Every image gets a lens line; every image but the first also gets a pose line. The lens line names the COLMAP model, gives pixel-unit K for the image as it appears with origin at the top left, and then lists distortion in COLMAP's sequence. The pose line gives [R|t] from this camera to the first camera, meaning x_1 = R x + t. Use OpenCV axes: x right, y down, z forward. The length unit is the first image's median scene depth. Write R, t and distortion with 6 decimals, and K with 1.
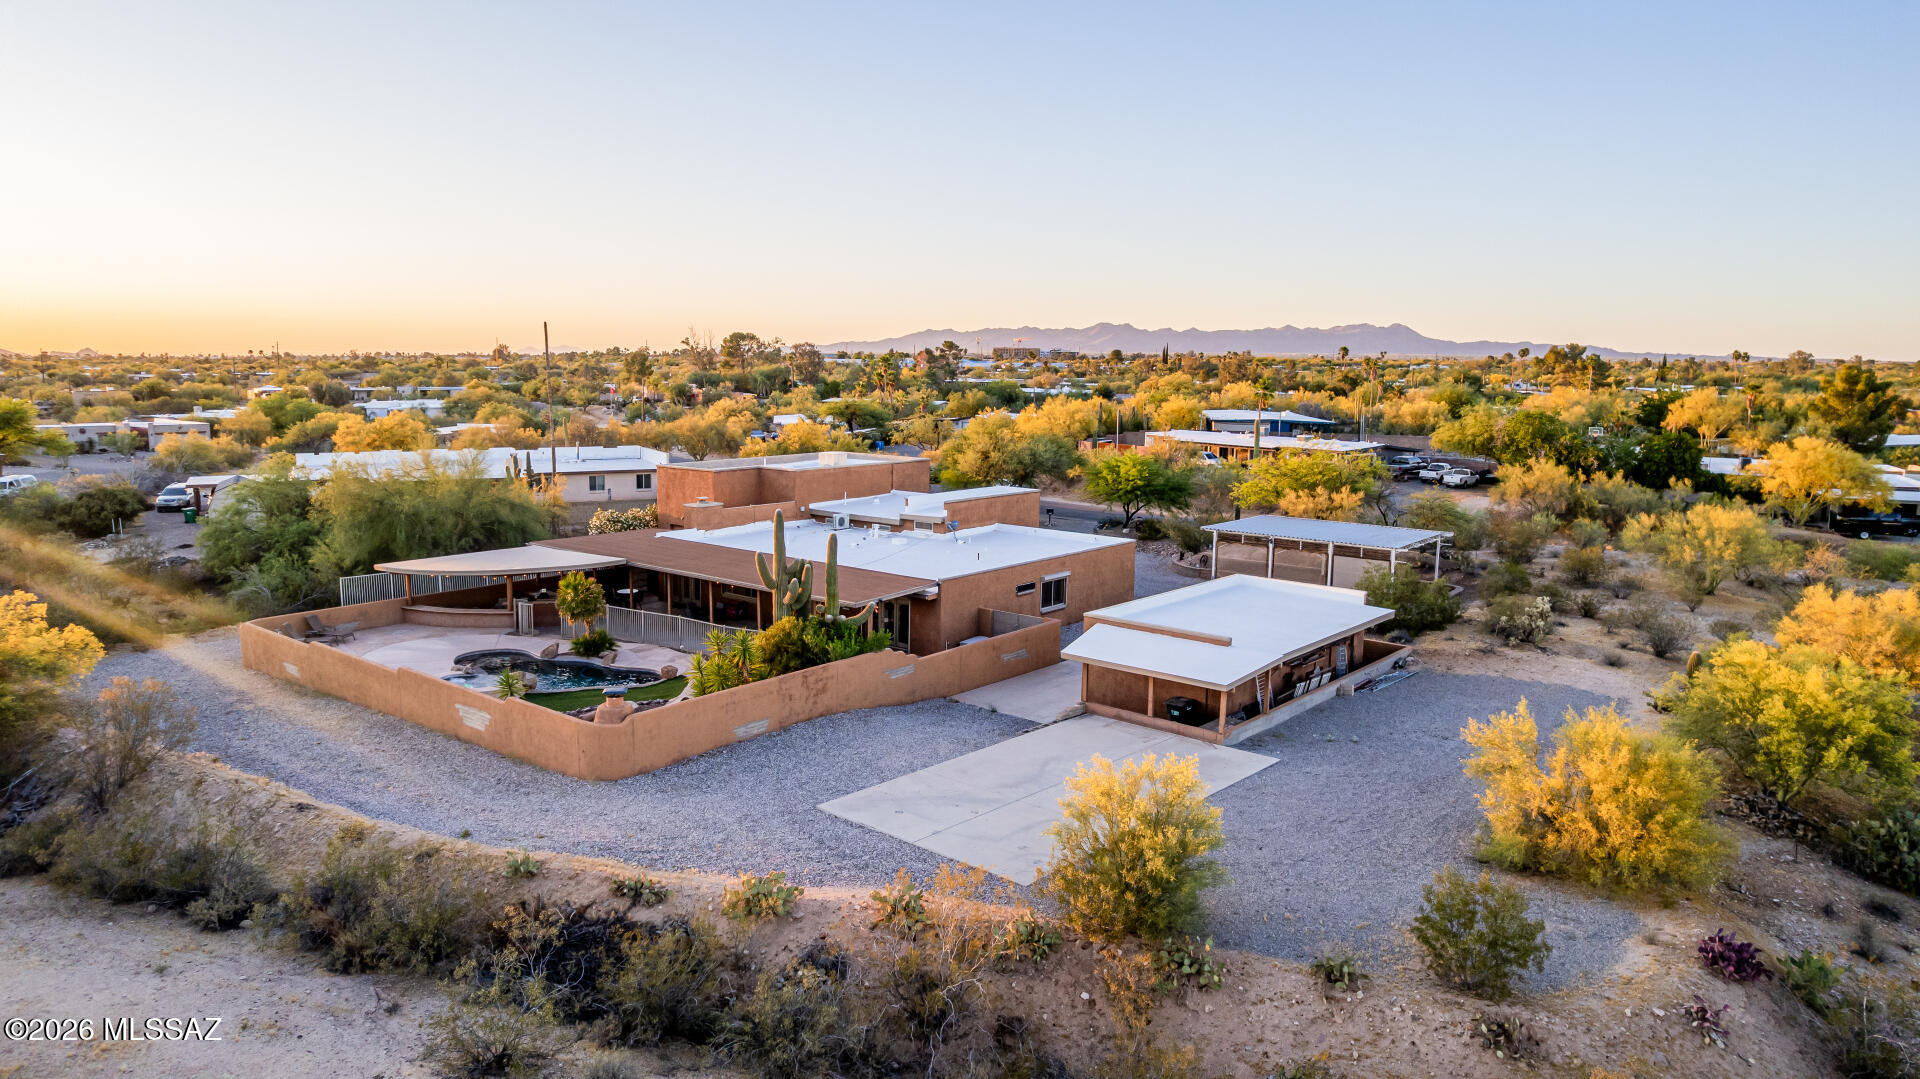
lens RADIAL K [[1231.2, 0, 954.2], [0, 1231.2, 538.1], [0, 0, 1]] dist [-0.085793, 0.076914]
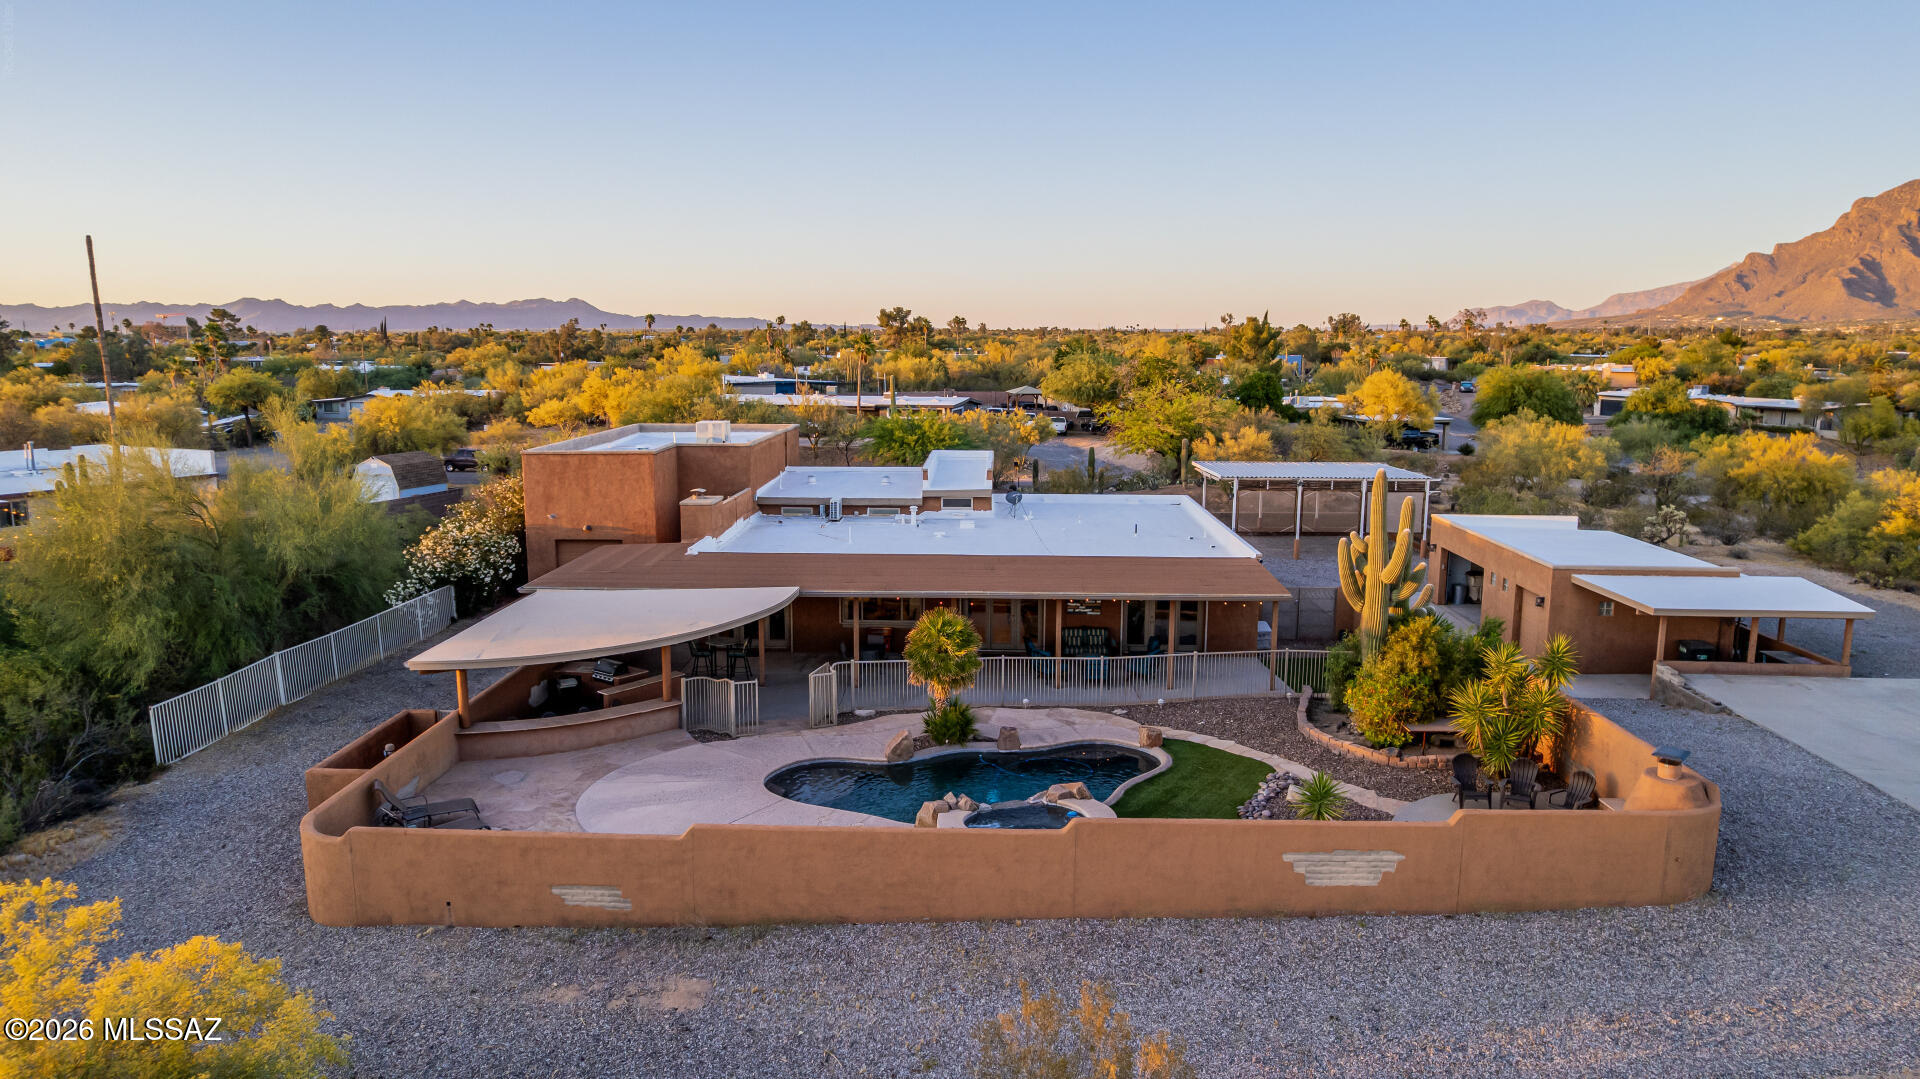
lens RADIAL K [[1231.2, 0, 954.2], [0, 1231.2, 538.1], [0, 0, 1]] dist [-0.085793, 0.076914]
pose [[0.791763, -0.107302, 0.601330, -0.494702], [0.095614, 0.994086, 0.051492, -0.028484], [-0.603299, 0.016726, 0.797340, 0.380269]]
